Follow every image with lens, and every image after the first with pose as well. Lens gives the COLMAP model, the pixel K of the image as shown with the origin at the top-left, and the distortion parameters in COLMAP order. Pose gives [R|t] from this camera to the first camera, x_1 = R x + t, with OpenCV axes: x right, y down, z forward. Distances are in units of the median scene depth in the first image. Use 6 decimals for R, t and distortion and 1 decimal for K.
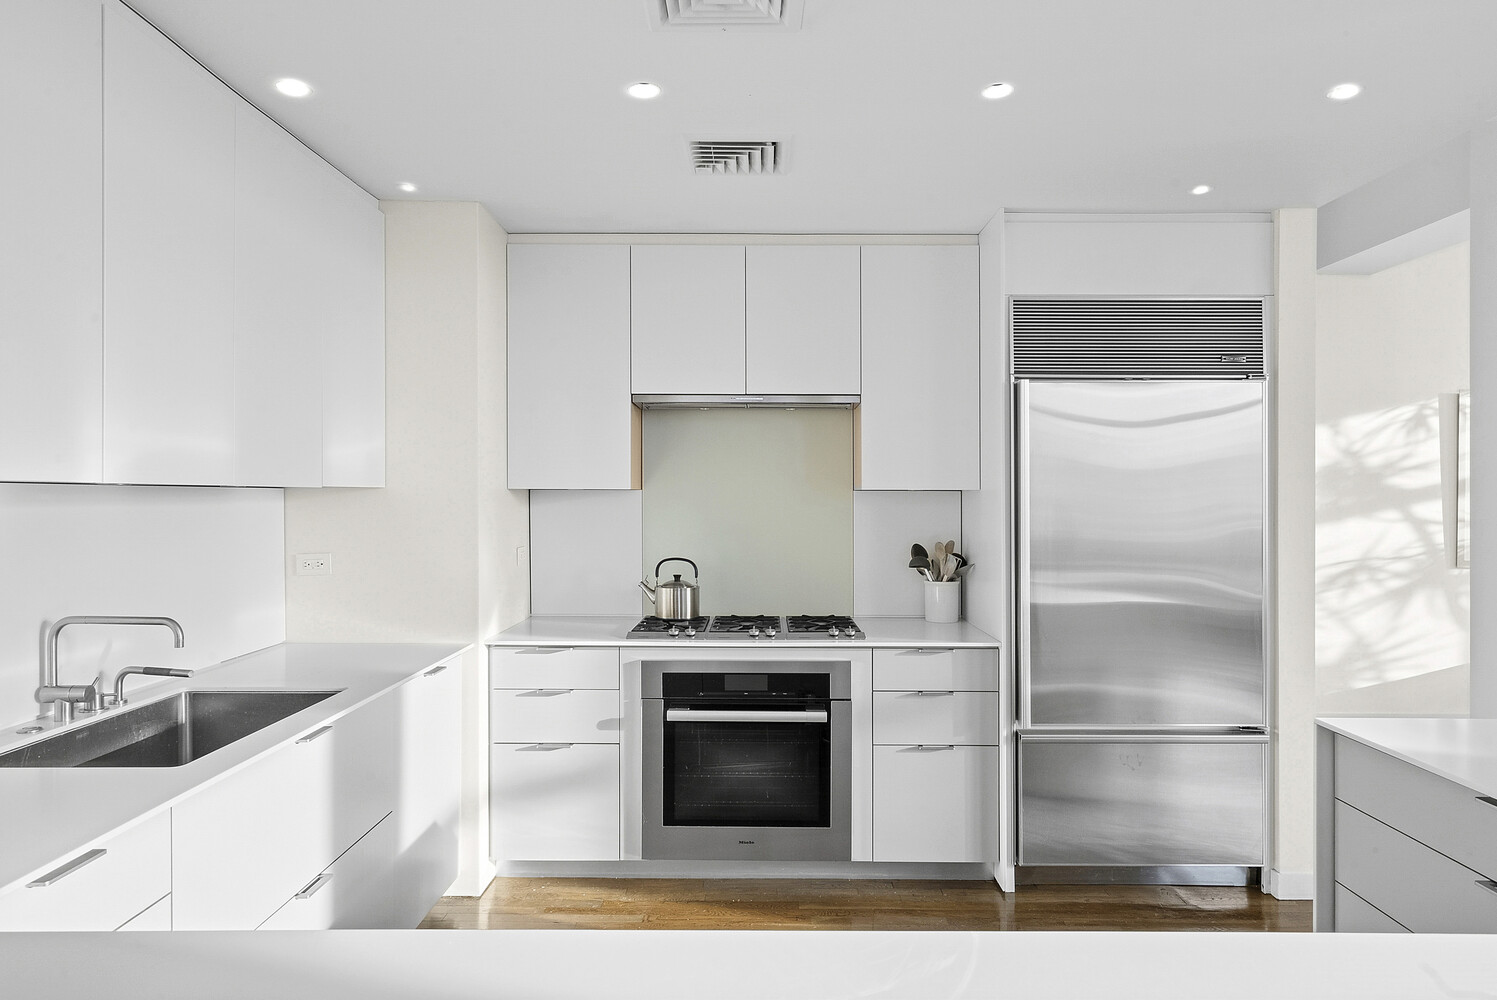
lens RADIAL K [[950.6, 0, 748.5], [0, 950.6, 500.0], [0, 0, 1]] dist [0.000704, 0.000215]
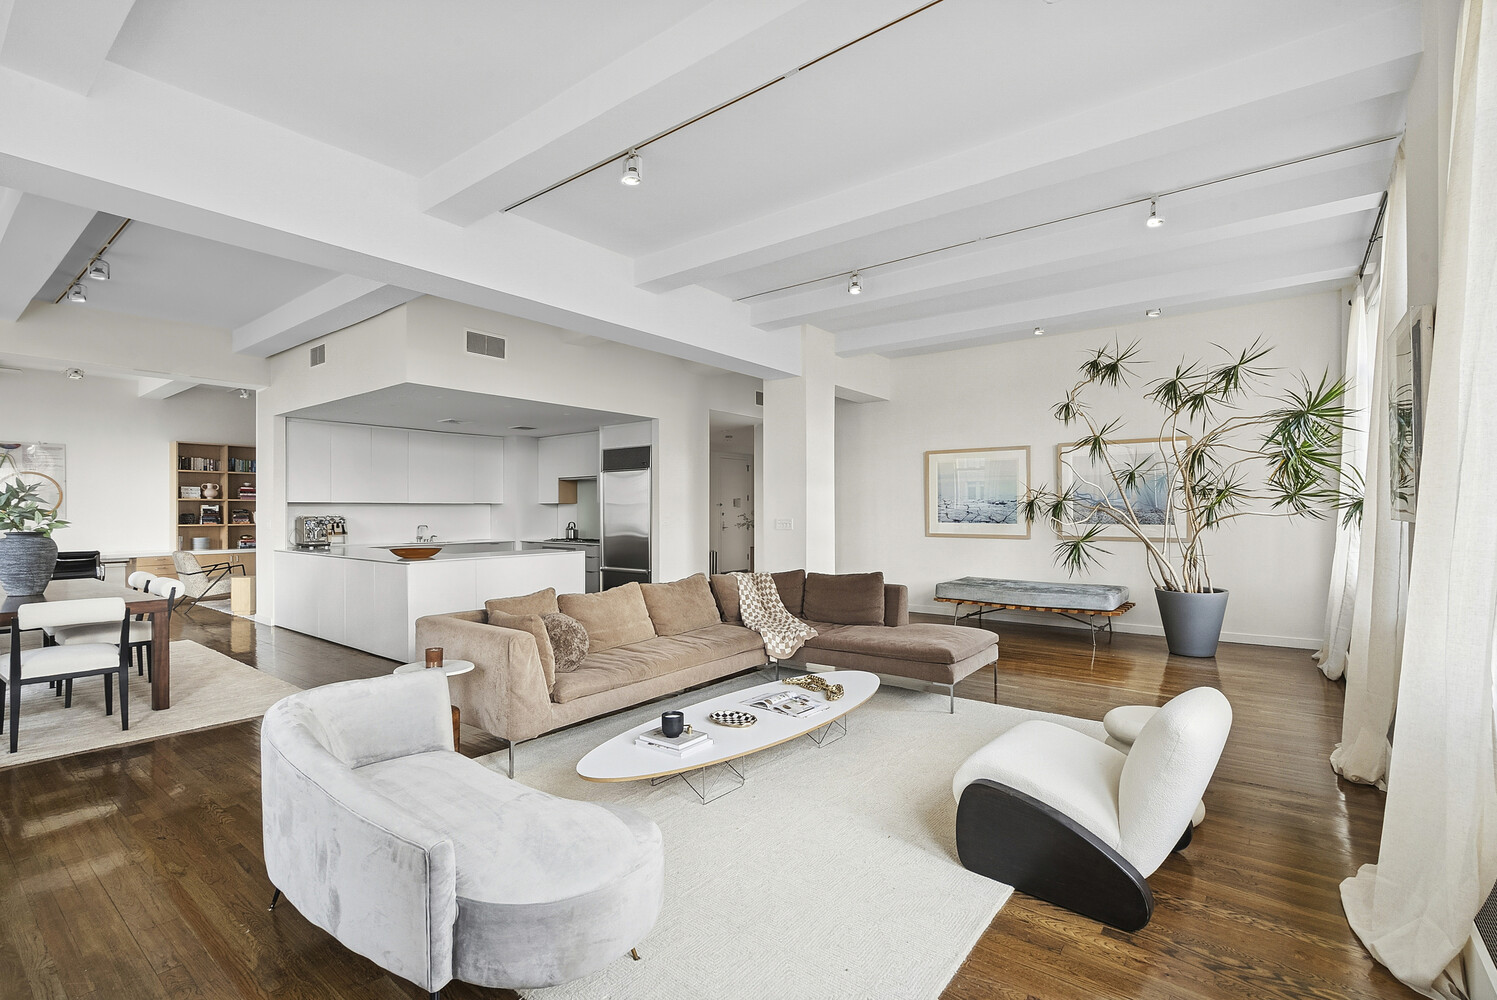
lens RADIAL K [[676.2, 0, 754.6], [0, 676.2, 518.7], [0, 0, 1]] dist [-0.002998, -0.000074]
pose [[0.790337, -0.000550, -0.612672, 2.268300], [0.001508, 0.999998, 0.001047, 0.052381], [0.612670, -0.001751, 0.790337, -0.686240]]
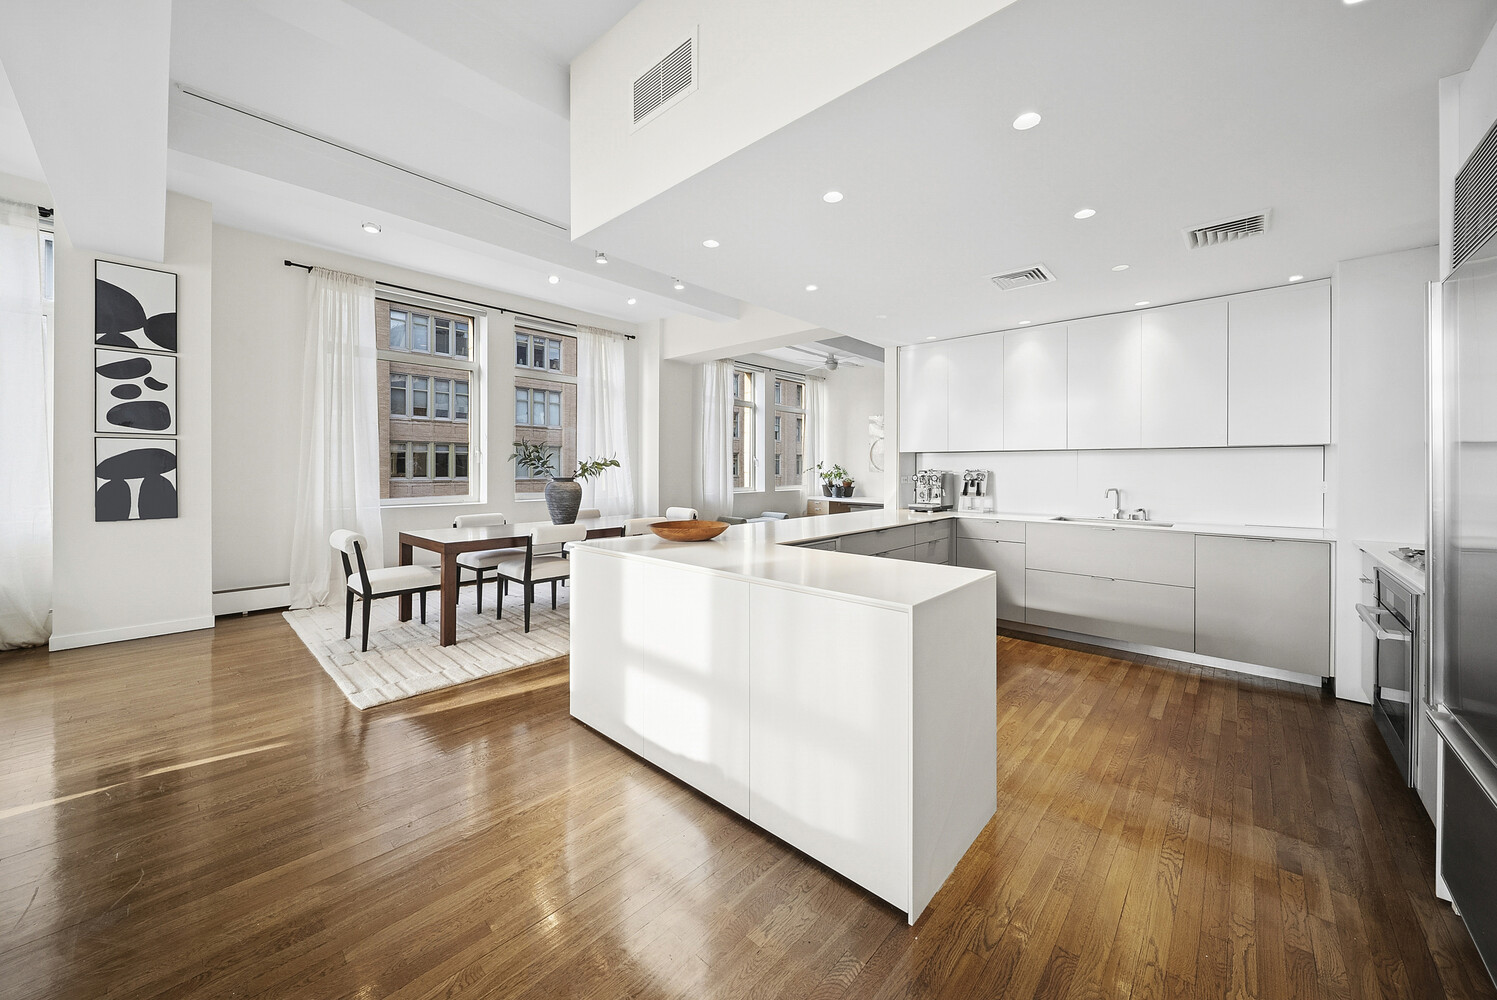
lens RADIAL K [[538.6, 0, 748.5], [0, 538.6, 471.4], [0, 0, 1]] dist [0.000962, 0.000170]
pose [[-0.669373, -0.004412, -0.742914, 1.024434], [-0.013944, 0.999881, 0.006625, 0.045877], [0.742796, 0.014794, -0.669355, 0.783898]]
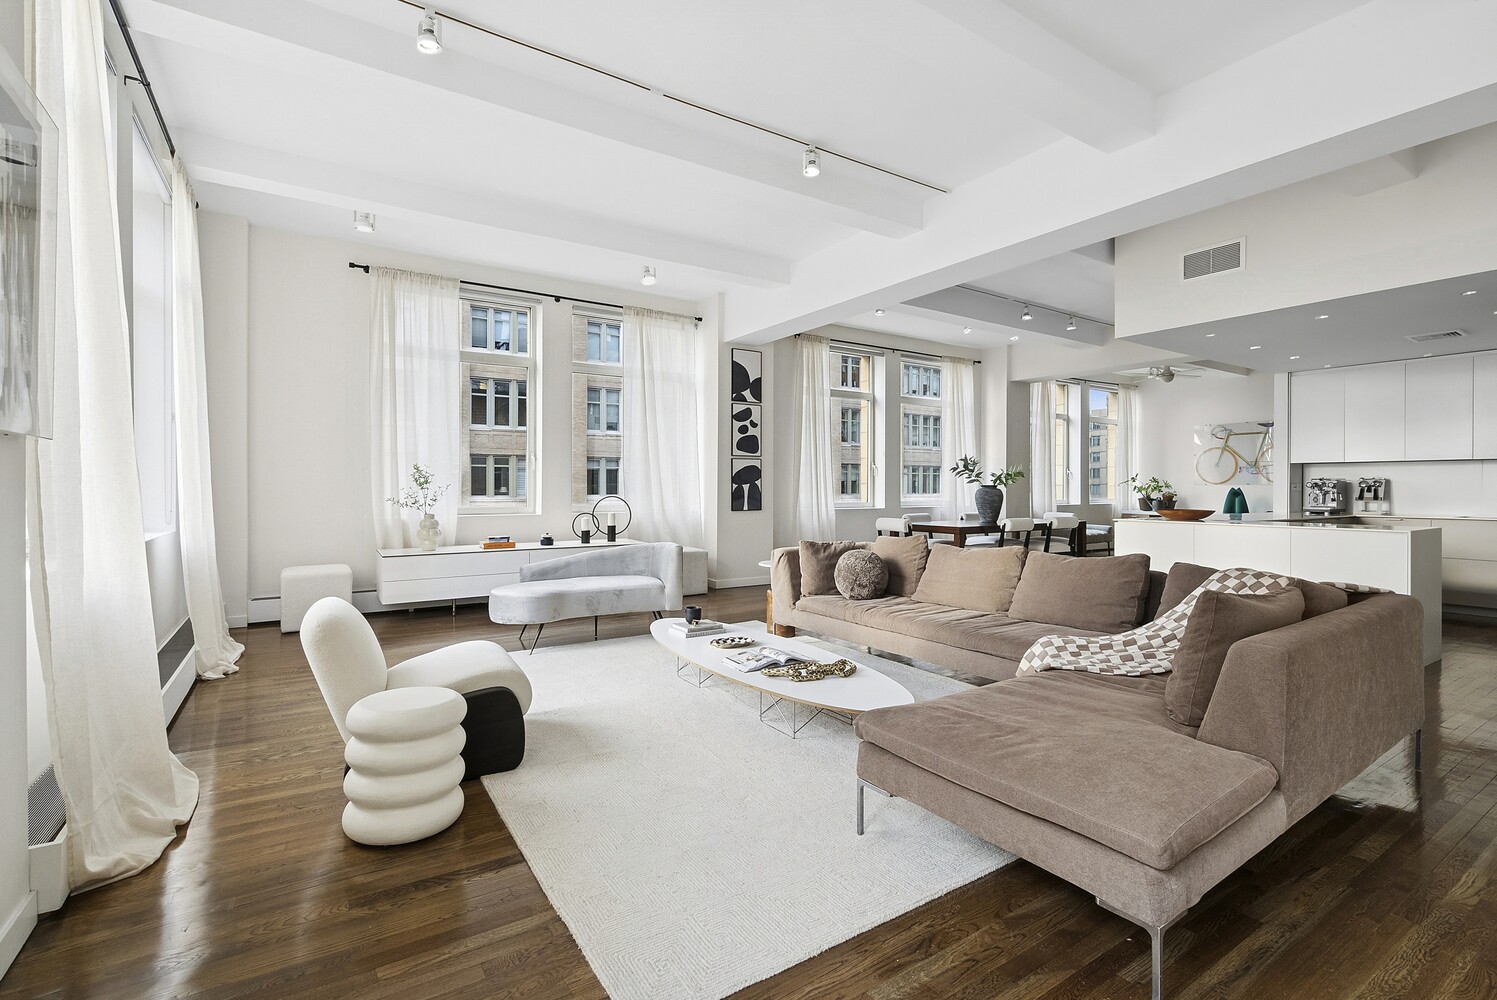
lens RADIAL K [[673.3, 0, 750.5], [0, 673.3, 491.1], [0, 0, 1]] dist [-0.002739, 0.000024]
pose [[-0.835252, -0.004486, -0.549849, 2.228185], [-0.012902, 0.999851, 0.011440, 0.082376], [0.549716, 0.016649, -0.835185, 0.942130]]
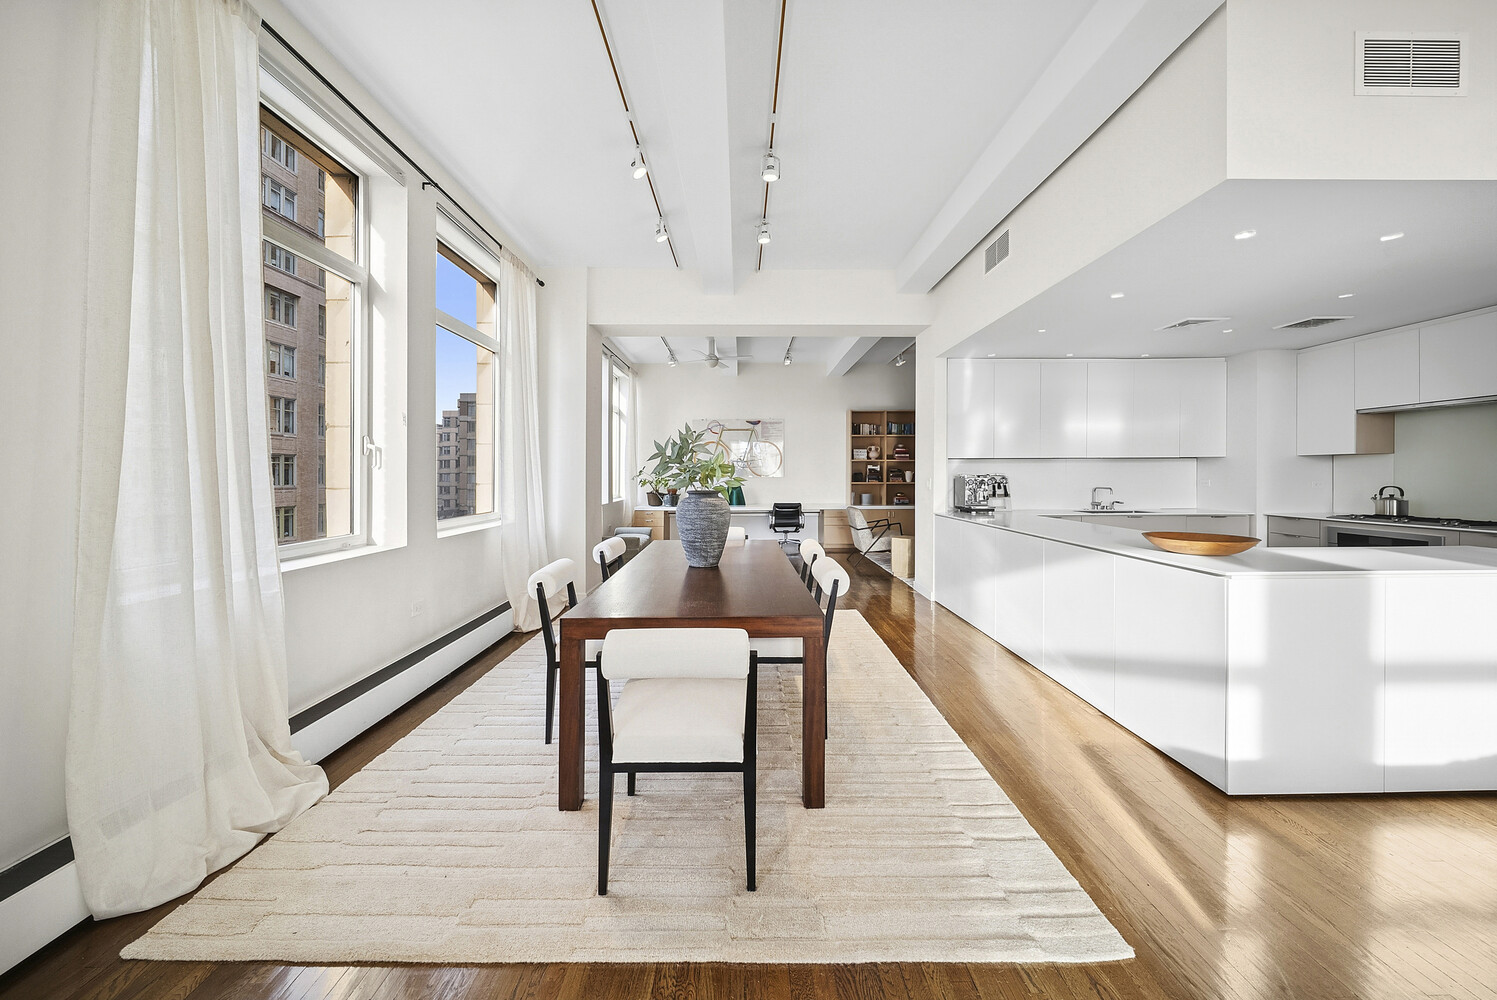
lens RADIAL K [[538.6, 0, 748.5], [0, 538.6, 471.4], [0, 0, 1]] dist [0.000962, 0.000170]
pose [[0.009021, -0.011374, -0.999895, 1.209497], [-0.005090, 0.999922, -0.011420, 0.055617], [0.999946, 0.005192, 0.008962, -0.449072]]
